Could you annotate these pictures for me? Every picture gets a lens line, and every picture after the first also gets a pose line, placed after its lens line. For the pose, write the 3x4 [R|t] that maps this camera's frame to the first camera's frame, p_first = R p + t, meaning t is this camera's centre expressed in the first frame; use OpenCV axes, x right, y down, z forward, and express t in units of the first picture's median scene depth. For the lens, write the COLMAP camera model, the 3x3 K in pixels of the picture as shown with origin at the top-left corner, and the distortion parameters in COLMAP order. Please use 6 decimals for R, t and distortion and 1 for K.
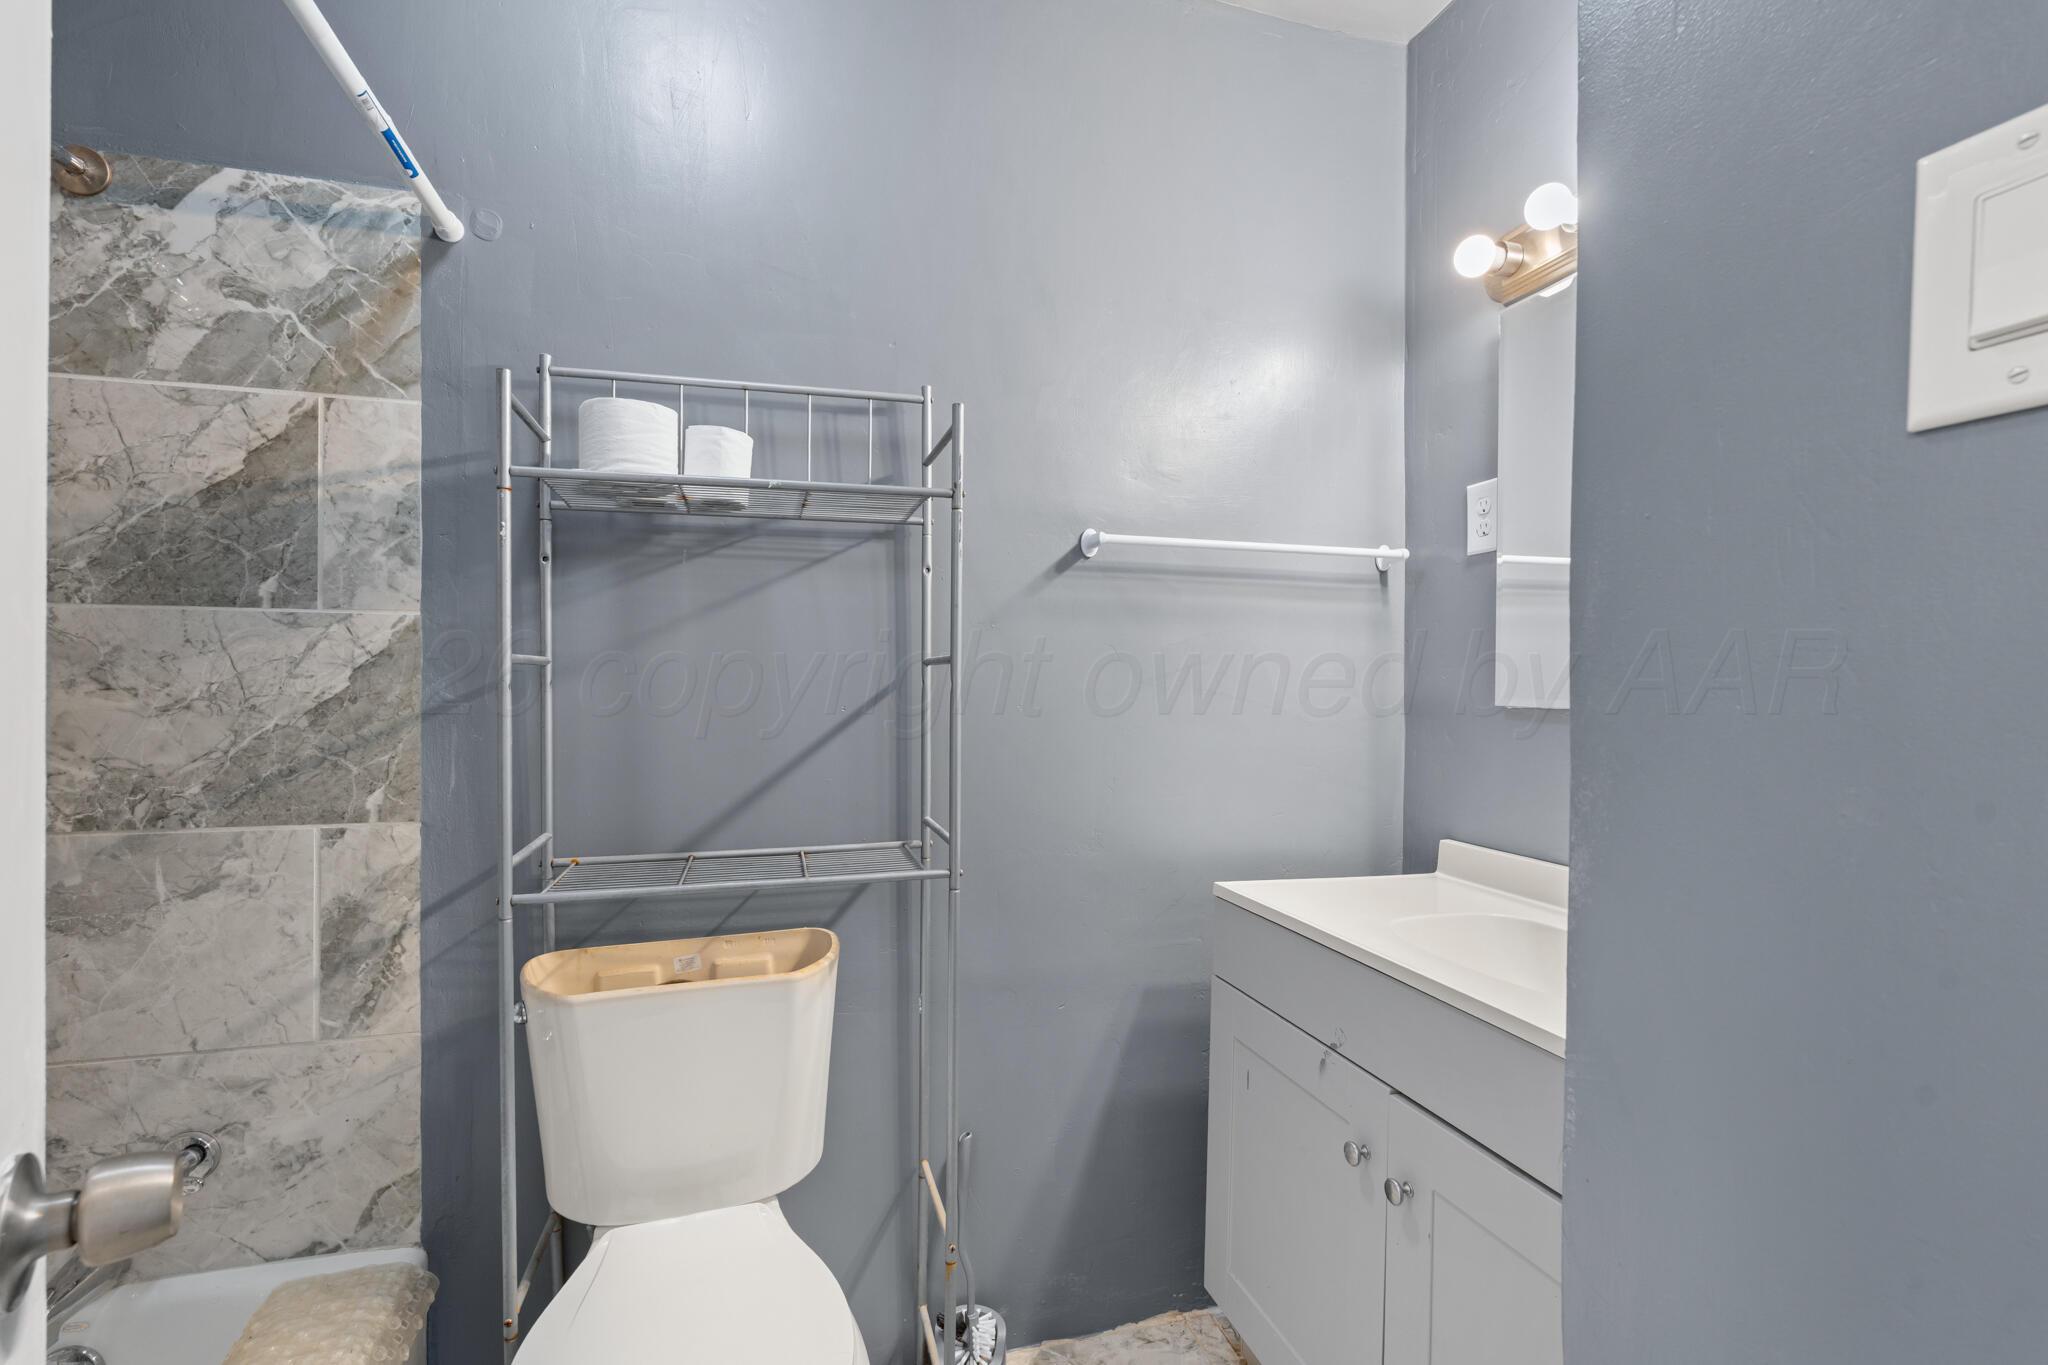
lens RADIAL K [[905.9, 0, 1026.2], [0, 905.9, 678.0], [0, 0, 1]] dist [-0.007100, 0.001023]
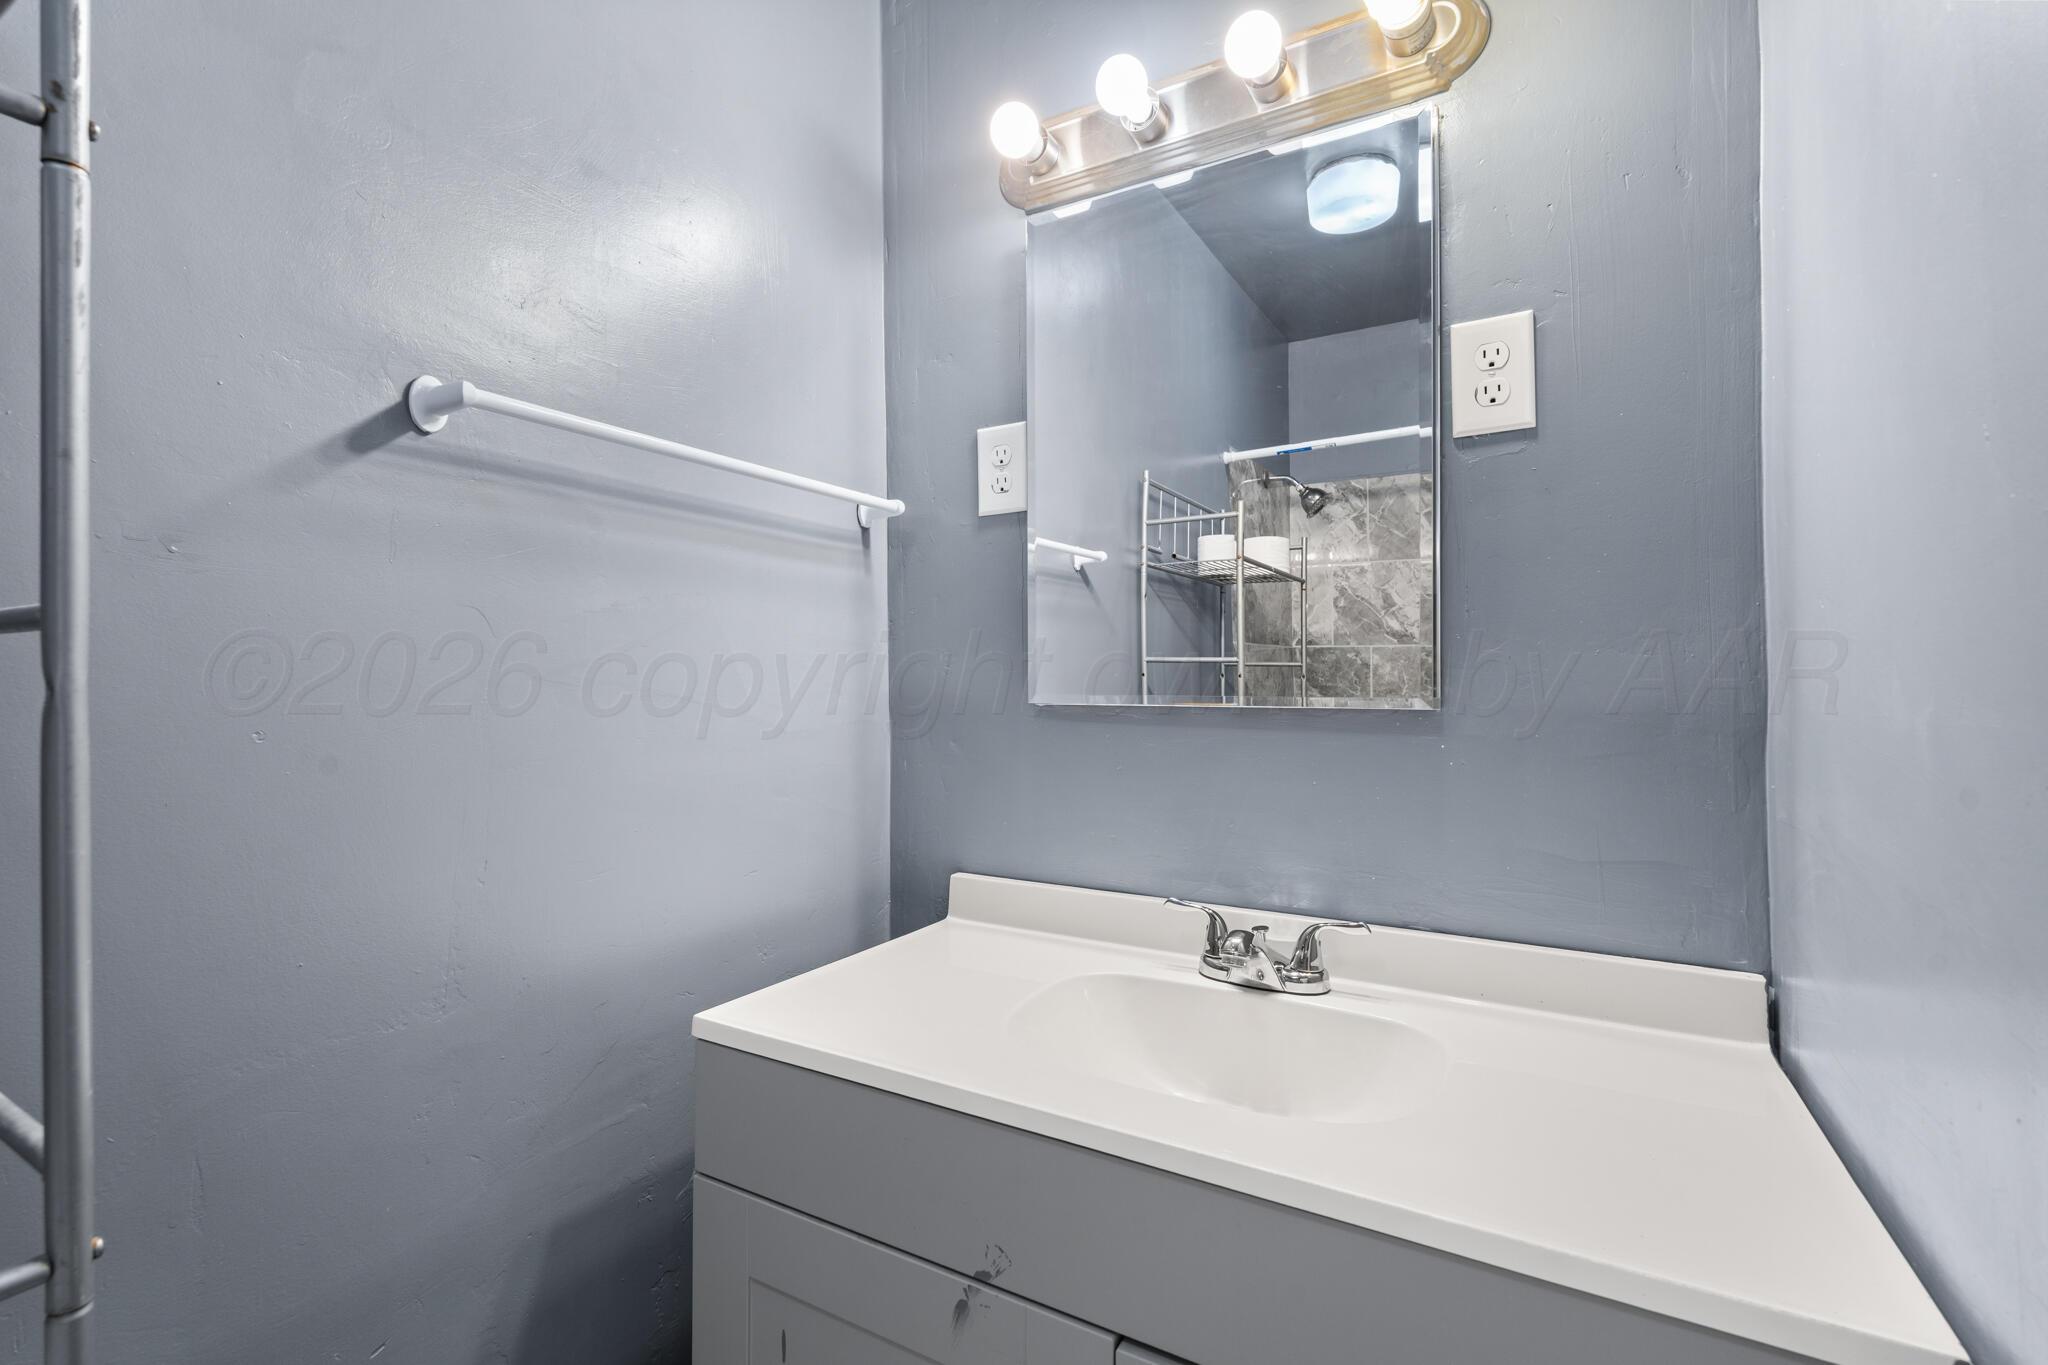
lens RADIAL K [[905.9, 0, 1026.2], [0, 905.9, 678.0], [0, 0, 1]] dist [-0.007100, 0.001023]
pose [[0.718073, -0.009468, 0.695904, -0.042402], [0.001577, 0.999927, 0.011977, -0.001363], [-0.695966, -0.007503, 0.718035, 0.402289]]
